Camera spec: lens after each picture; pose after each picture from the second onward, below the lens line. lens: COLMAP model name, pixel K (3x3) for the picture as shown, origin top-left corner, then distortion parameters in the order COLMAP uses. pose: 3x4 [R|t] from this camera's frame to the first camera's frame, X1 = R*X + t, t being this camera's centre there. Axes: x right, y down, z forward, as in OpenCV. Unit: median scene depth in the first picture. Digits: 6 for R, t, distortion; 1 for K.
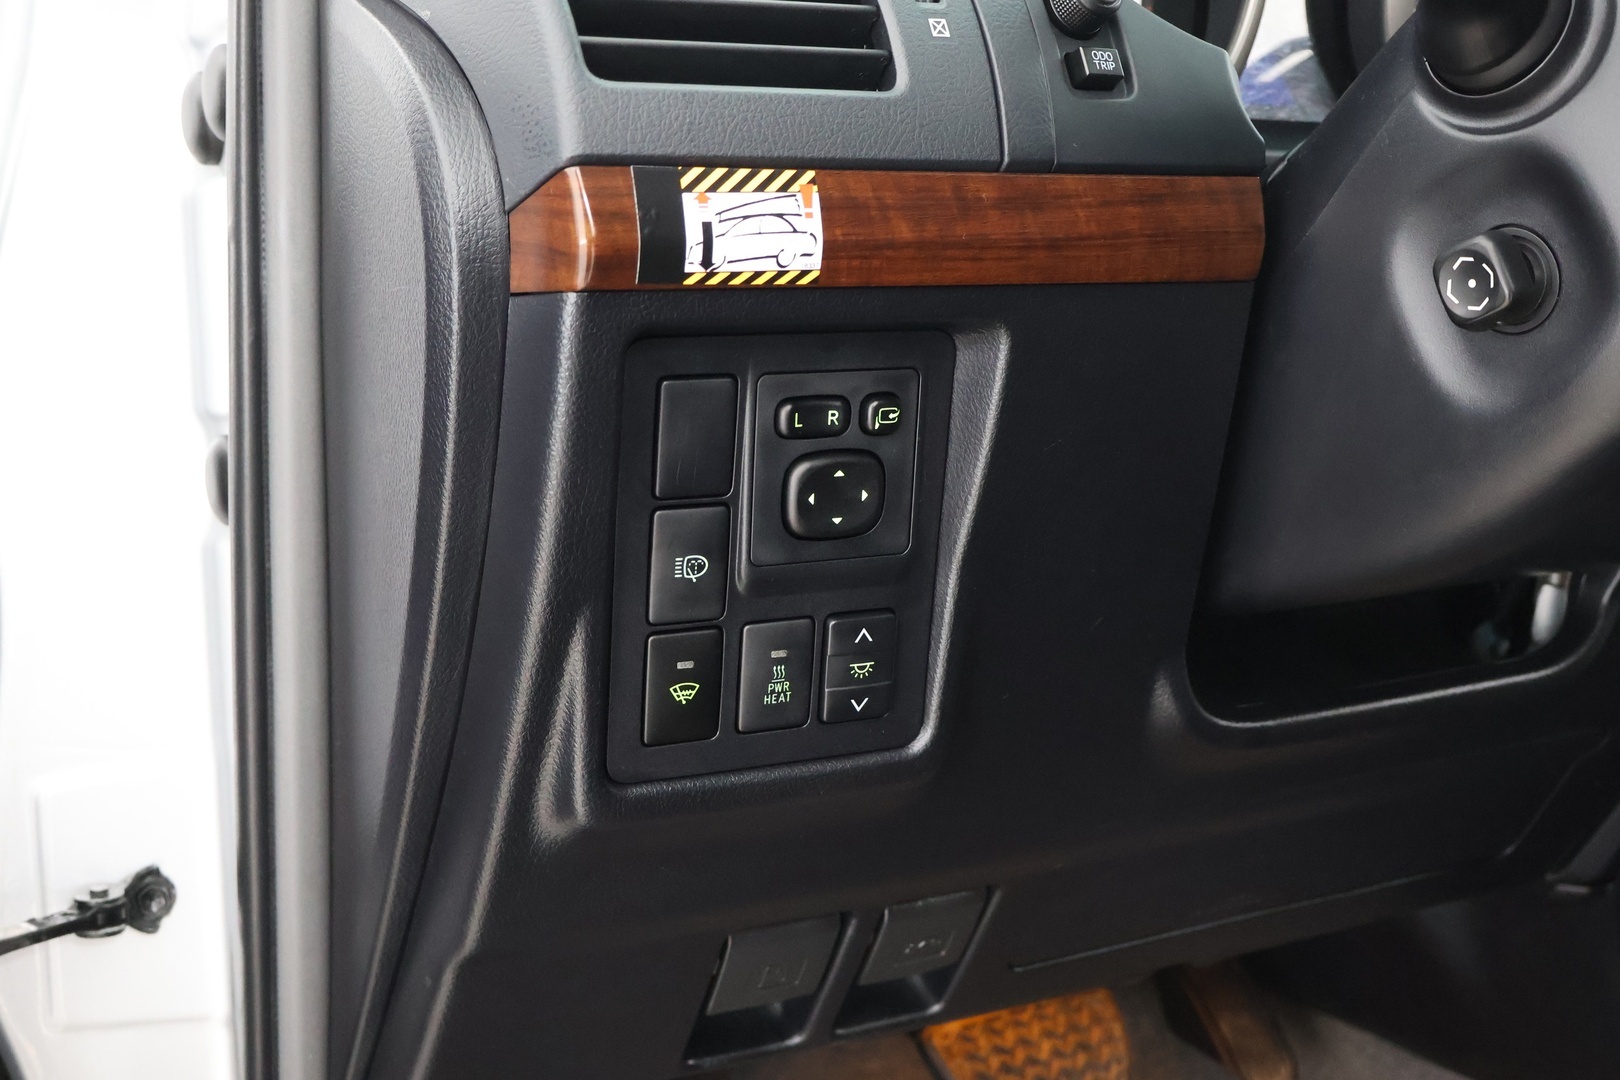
lens RADIAL K [[1901.0, 0, 805.0], [0, 1901.0, 540.2], [0, 0, 1]] dist [-0.006930, 0.000000]
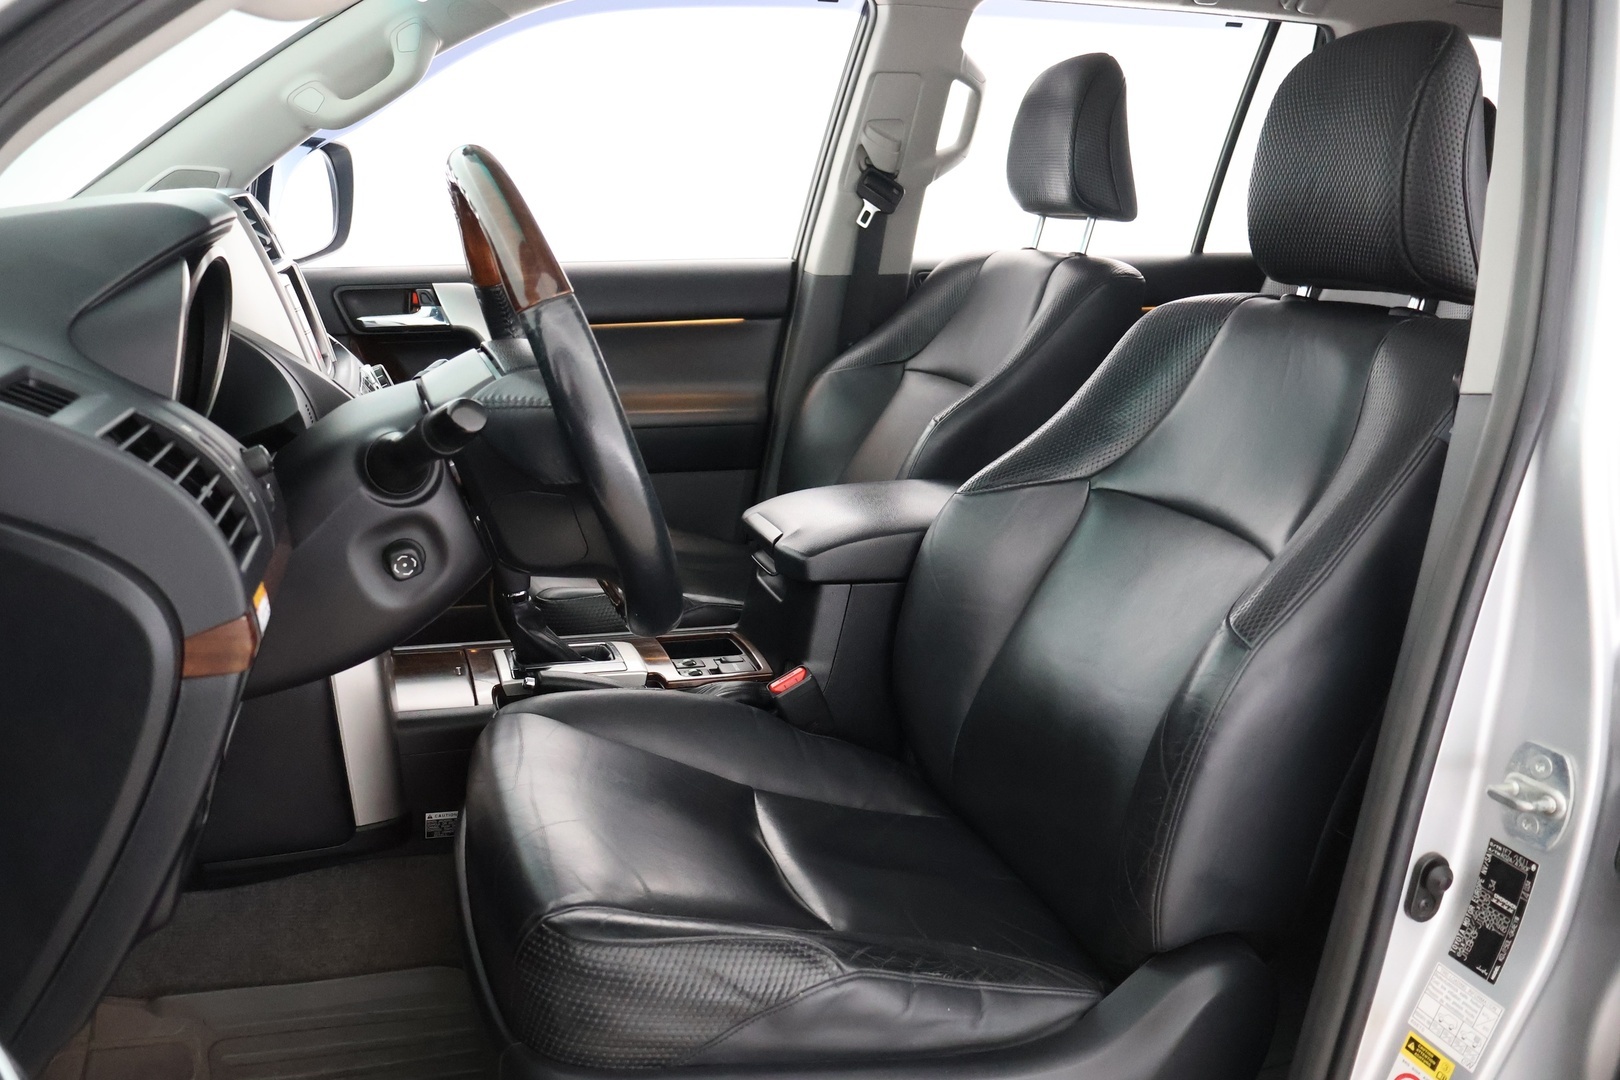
lens RADIAL K [[1359.5, 0, 809.9], [0, 1359.5, 541.5], [0, 0, 1]] dist [-0.015621, 0.014177]
pose [[0.183959, -0.192363, 0.963927, -1.232963], [0.065085, 0.980895, 0.183328, -0.440131], [-0.980777, 0.029012, 0.192964, 0.105335]]
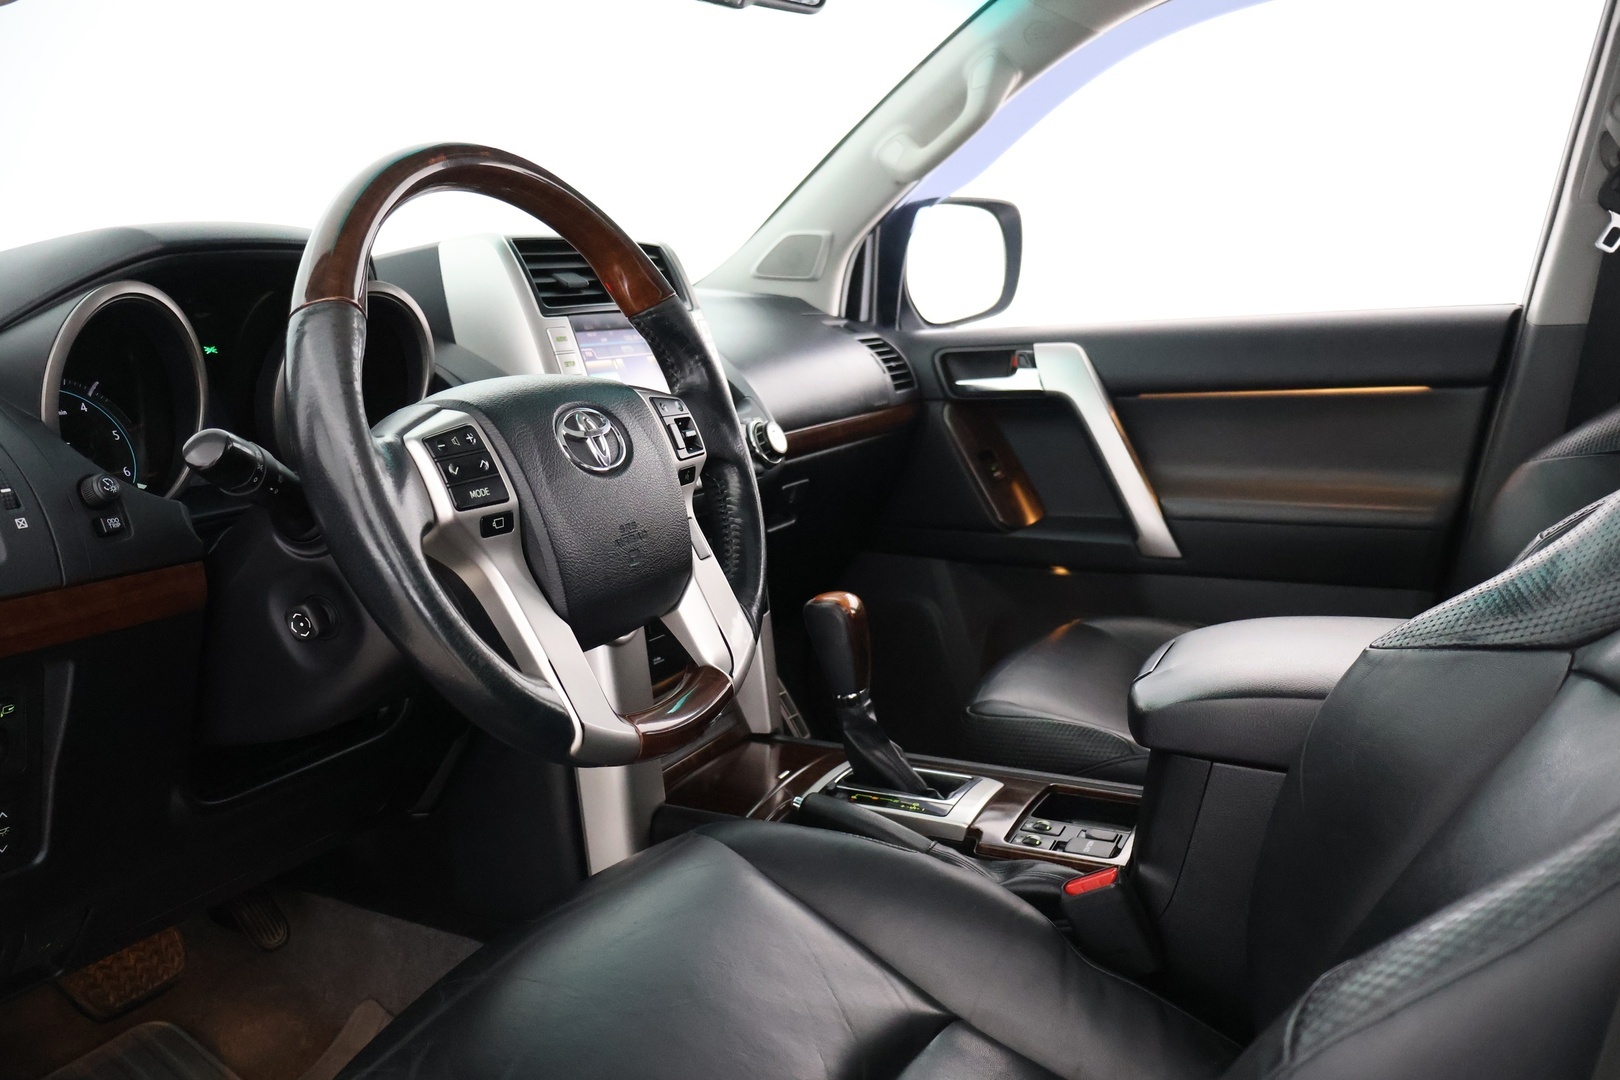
lens RADIAL K [[1359.5, 0, 817.2], [0, 1359.5, 536.0], [0, 0, 1]] dist [-0.015621, 0.014177]
pose [[0.823271, -0.078655, 0.562173, -0.041846], [0.047807, 0.996442, 0.069404, -0.305660], [-0.565632, -0.030263, 0.824102, -0.641855]]
